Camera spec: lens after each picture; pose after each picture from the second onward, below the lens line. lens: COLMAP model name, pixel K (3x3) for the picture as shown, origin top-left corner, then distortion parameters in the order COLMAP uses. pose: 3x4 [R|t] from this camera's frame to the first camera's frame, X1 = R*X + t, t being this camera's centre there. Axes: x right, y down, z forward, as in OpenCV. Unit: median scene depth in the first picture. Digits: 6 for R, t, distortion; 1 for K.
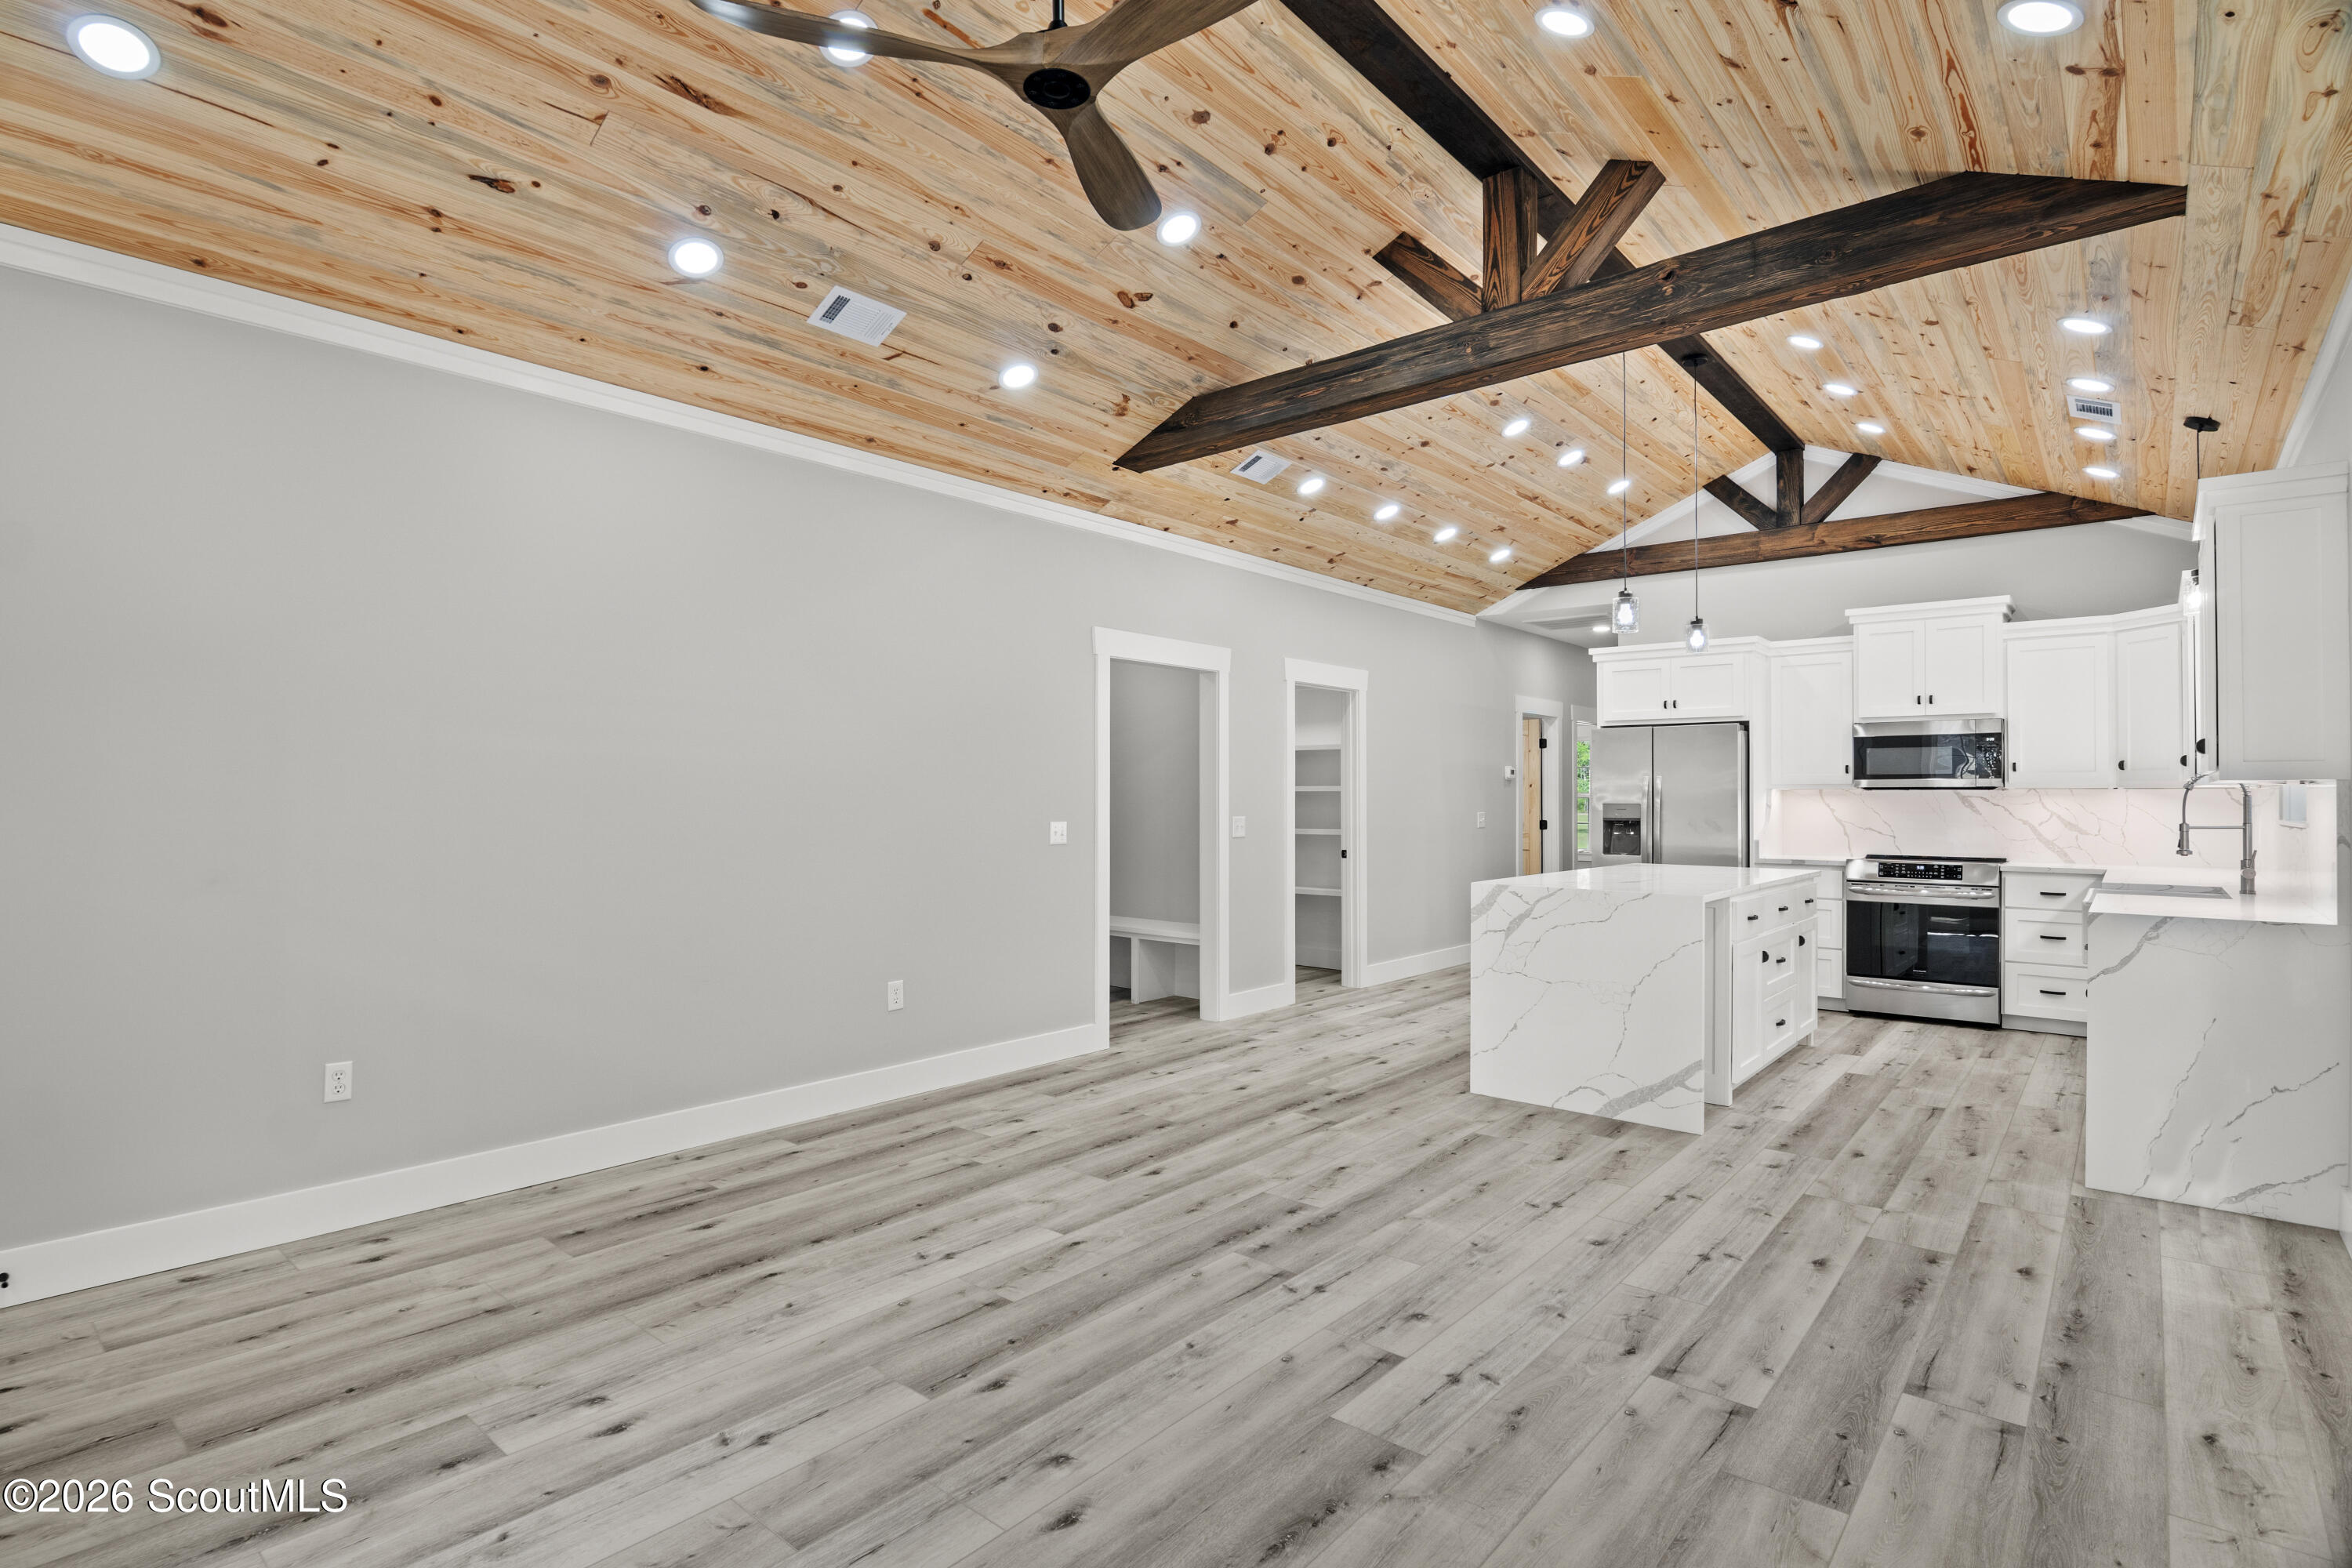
lens RADIAL K [[1148.3, 0, 1161.2], [0, 1148.3, 783.6], [0, 0, 1]] dist [-0.004520, -0.012107]
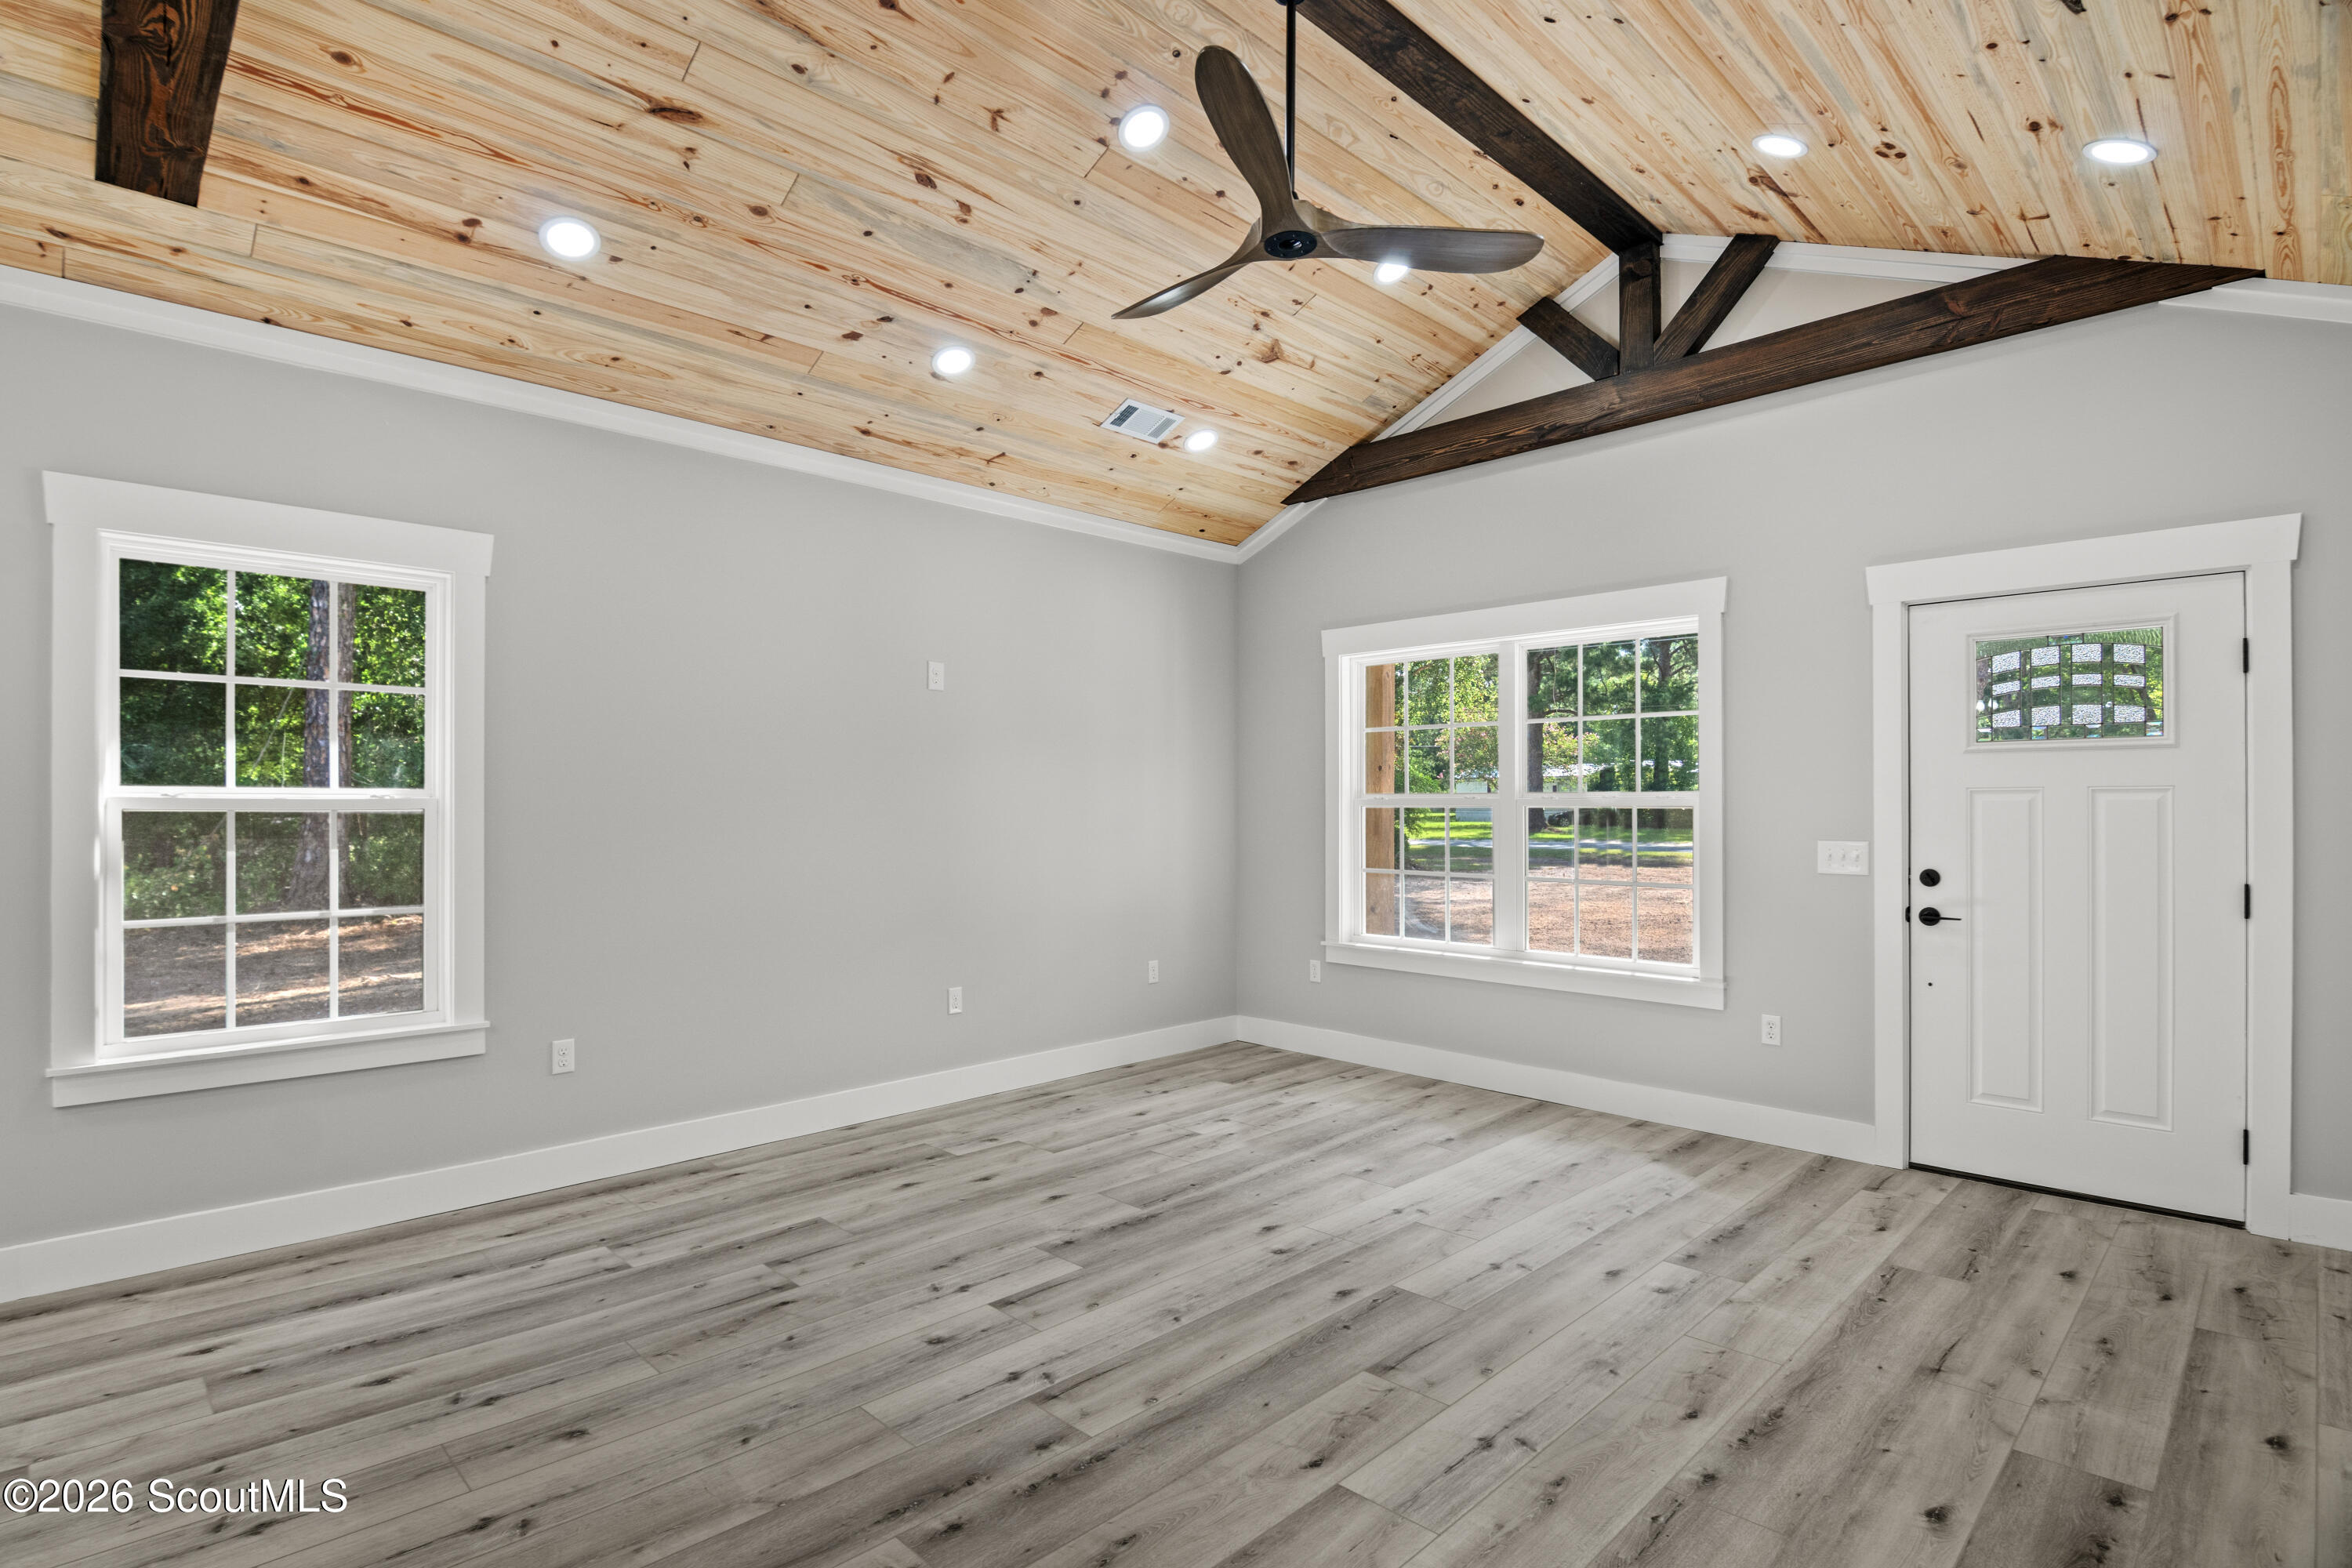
lens RADIAL K [[1148.1, 0, 1153.0], [0, 1148.1, 797.0], [0, 0, 1]] dist [-0.005261, -0.011357]
pose [[-0.995987, 0.000932, 0.089492, -0.035699], [-0.000872, 0.999797, -0.020120, 0.018164], [-0.089493, -0.020118, -0.995784, 1.518130]]
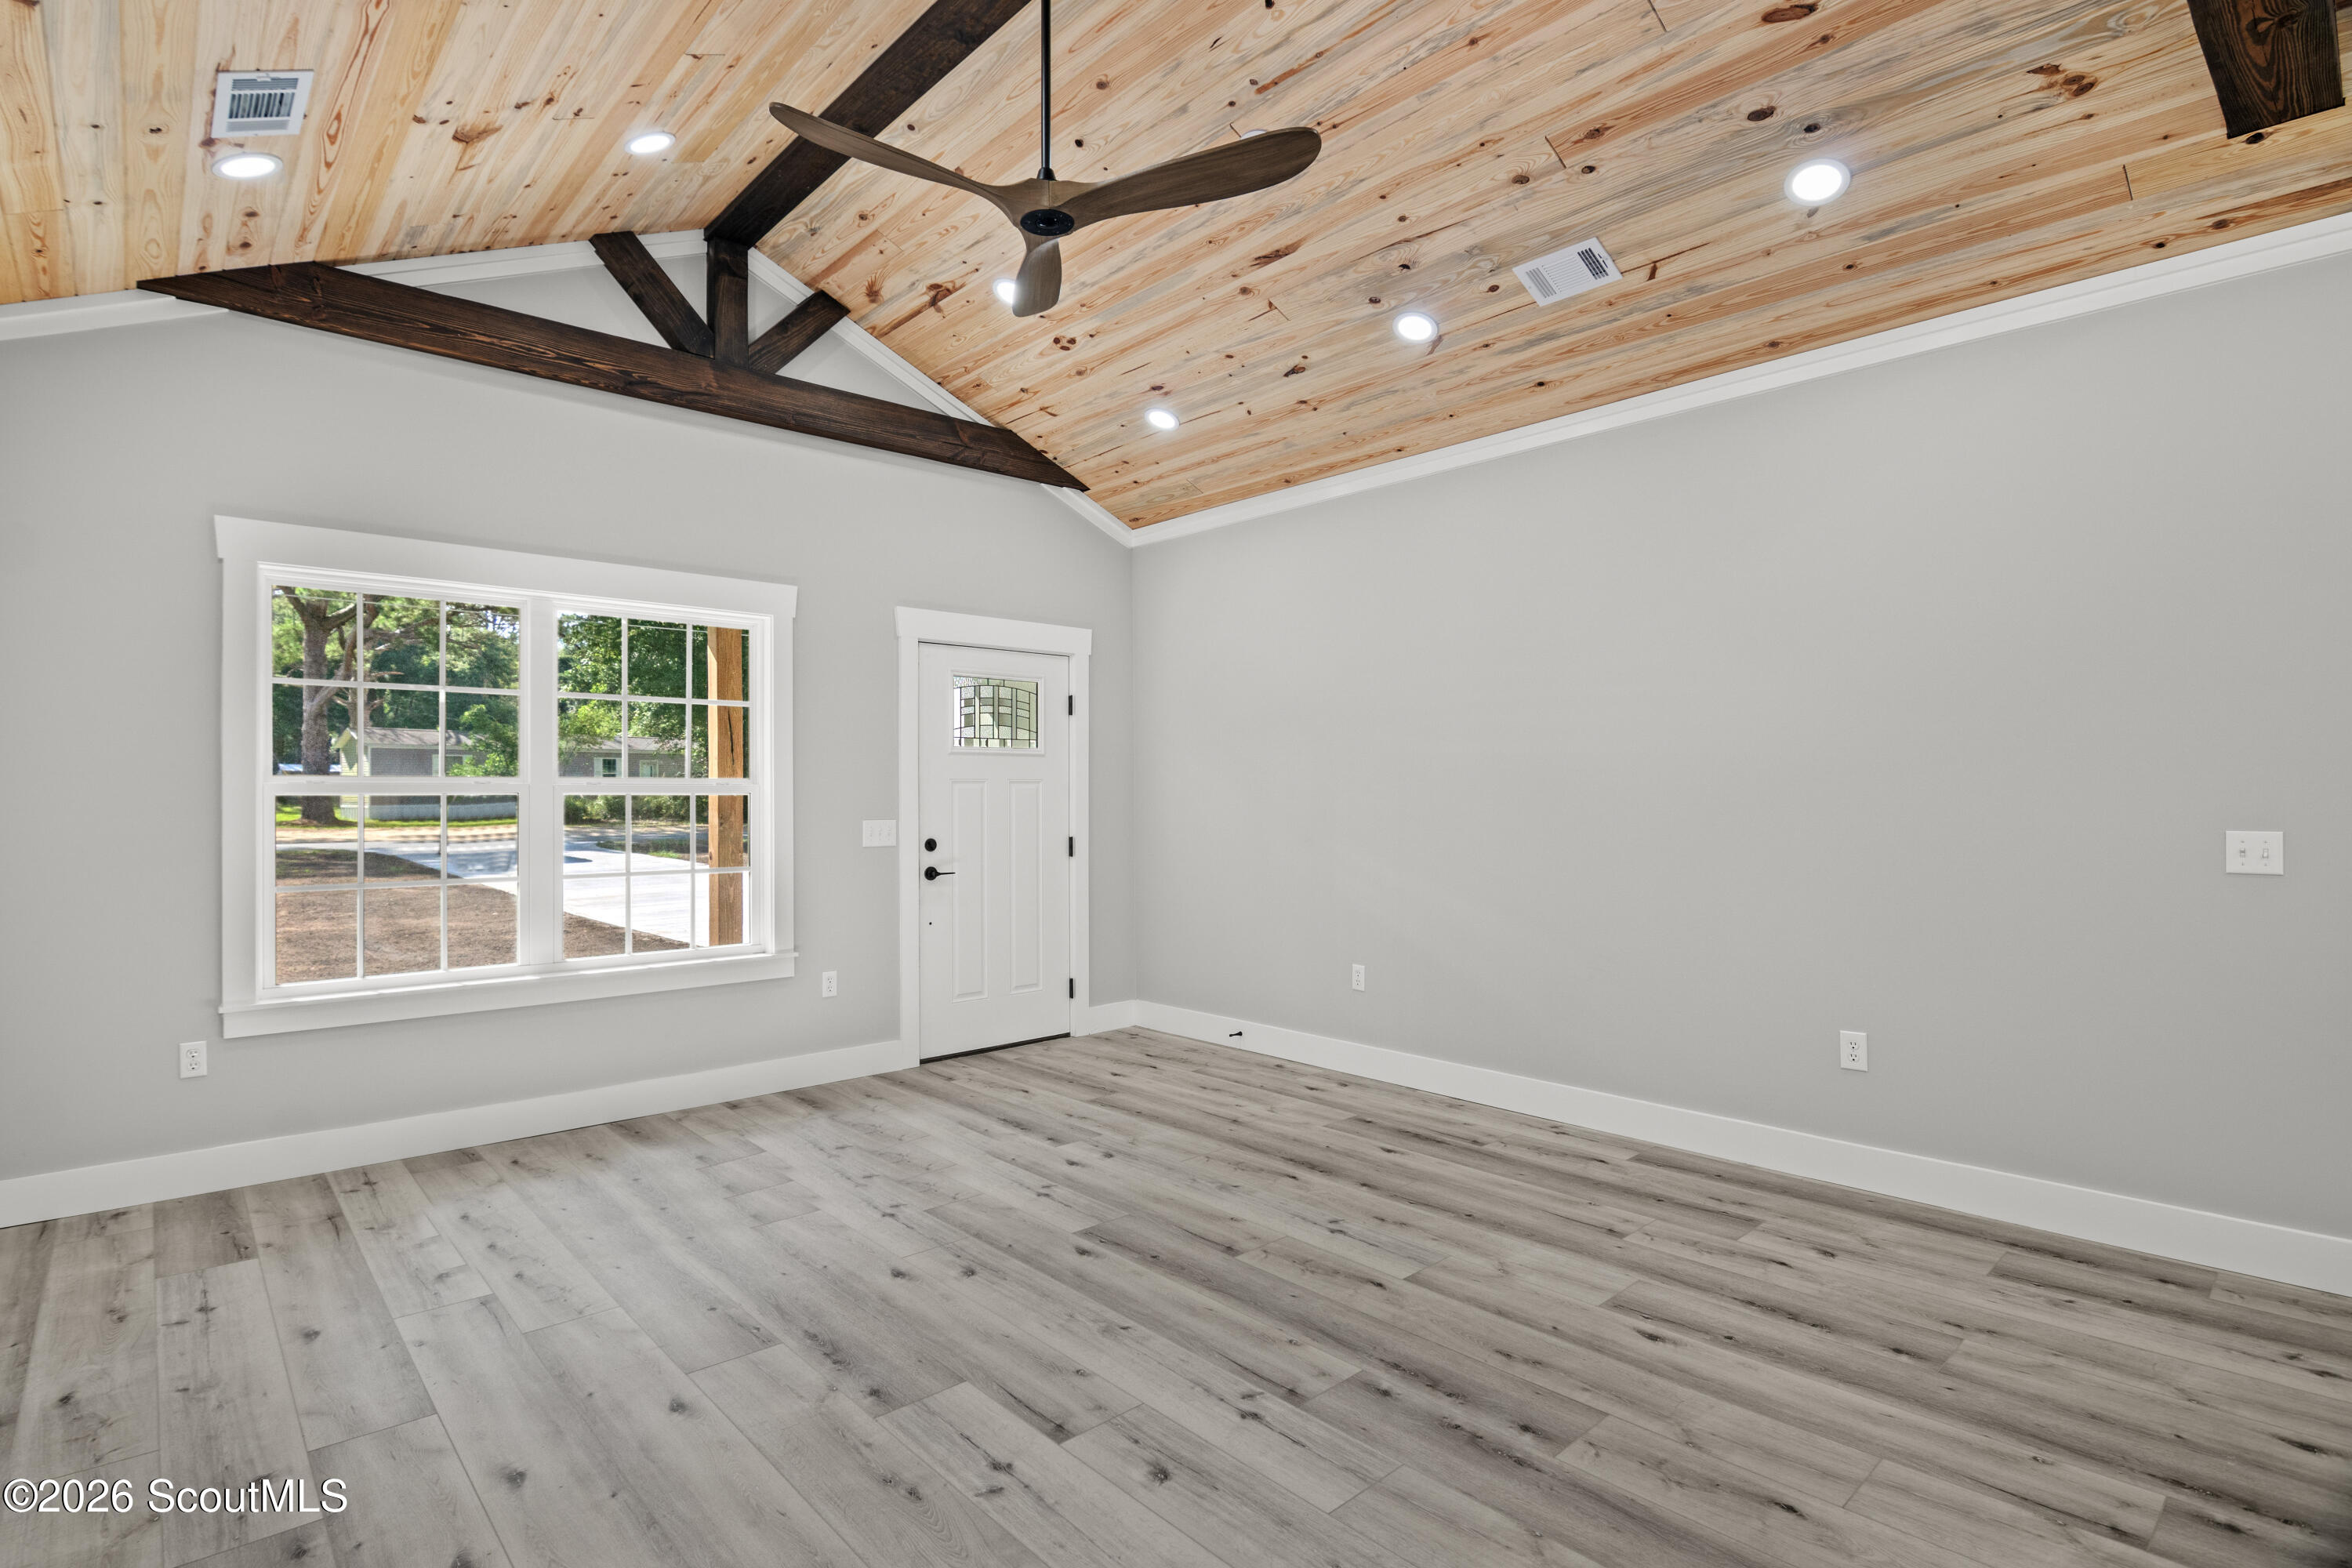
lens RADIAL K [[1148.3, 0, 1161.2], [0, 1148.3, 783.6], [0, 0, 1]] dist [-0.004520, -0.012107]
pose [[-0.128909, -0.007631, -0.991627, 0.757381], [0.015731, 0.999829, -0.009739, 0.012255], [0.991532, -0.016855, -0.128767, 0.856081]]
